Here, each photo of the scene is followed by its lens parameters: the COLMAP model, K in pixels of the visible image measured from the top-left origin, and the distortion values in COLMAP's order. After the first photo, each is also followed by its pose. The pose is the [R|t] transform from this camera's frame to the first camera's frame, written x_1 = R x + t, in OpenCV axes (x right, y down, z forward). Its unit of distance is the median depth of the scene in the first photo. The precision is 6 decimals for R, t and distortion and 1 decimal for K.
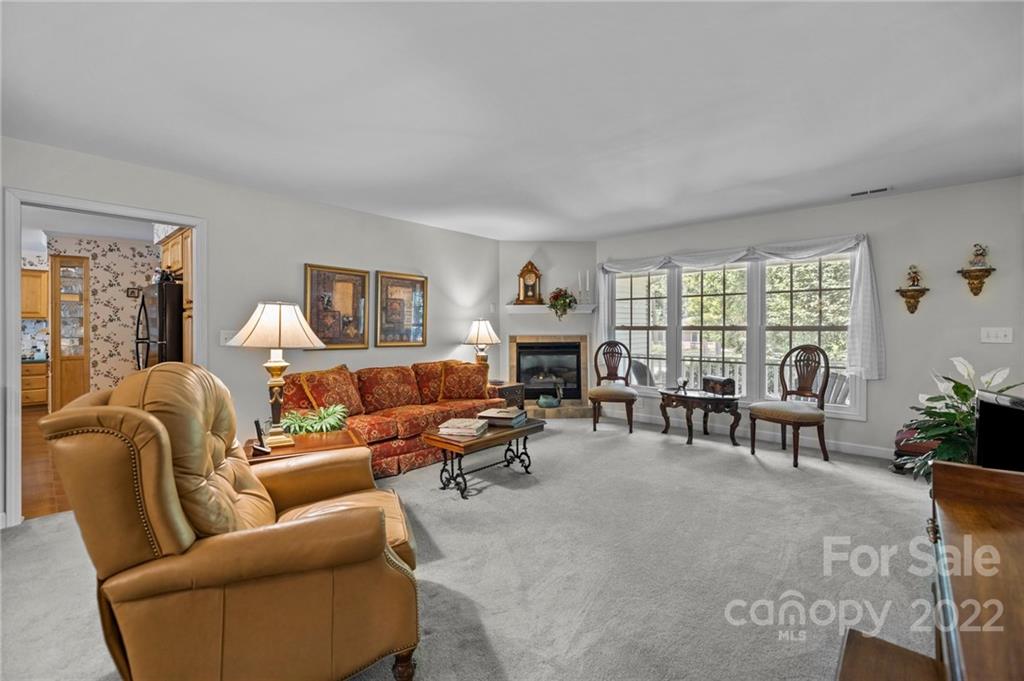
lens RADIAL K [[429.0, 0, 511.0], [0, 429.0, 330.9], [0, 0, 1]] dist [-0.002339, -0.000479]
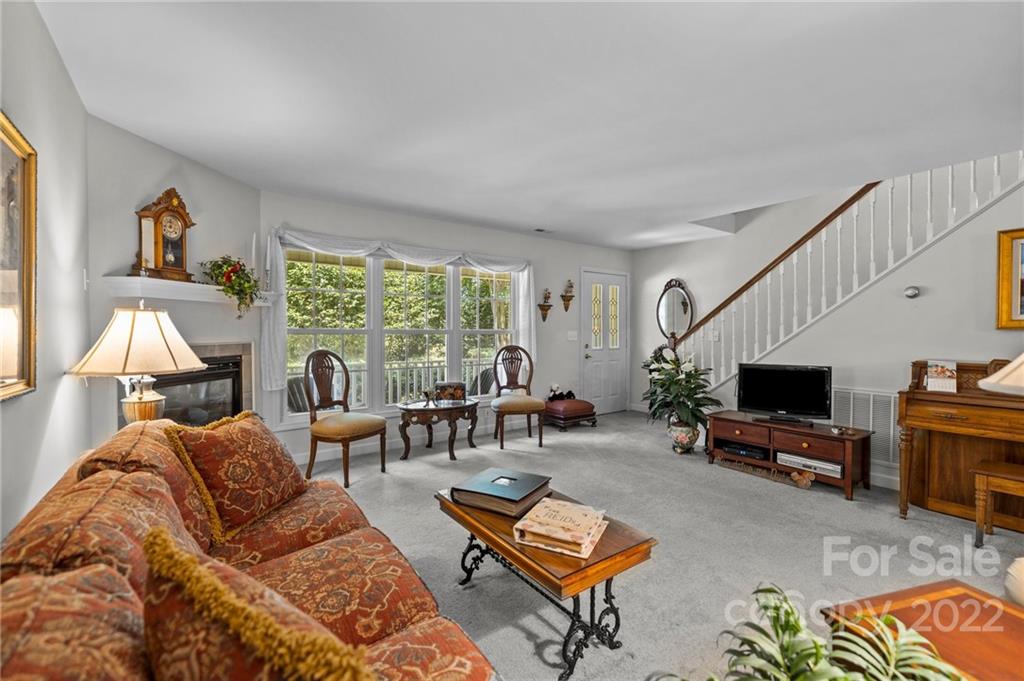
lens RADIAL K [[429.0, 0, 511.0], [0, 429.0, 330.9], [0, 0, 1]] dist [-0.002339, -0.000479]
pose [[0.191691, 0.008660, 0.981417, -0.535969], [0.013594, 0.999842, -0.011478, 0.008479], [-0.981361, 0.015542, 0.191543, 0.842270]]
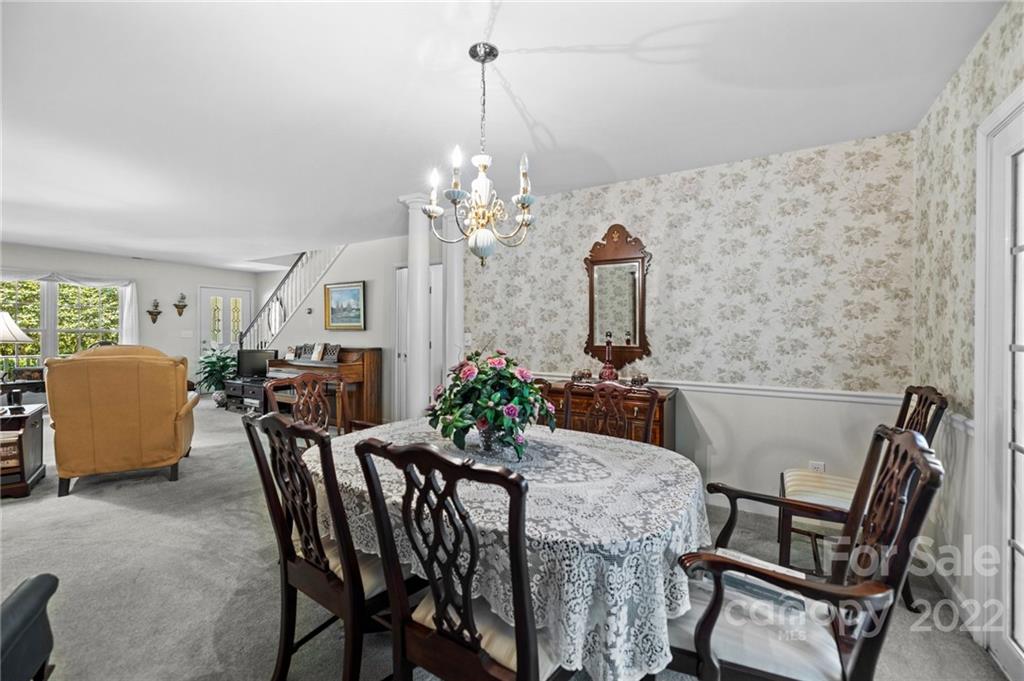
lens RADIAL K [[429.0, 0, 511.0], [0, 429.0, 330.9], [0, 0, 1]] dist [-0.002339, -0.000479]
pose [[-0.199707, 0.011259, 0.979791, -1.360897], [0.016721, 0.999828, -0.008082, 0.038366], [-0.979713, 0.014769, -0.199861, -0.228755]]
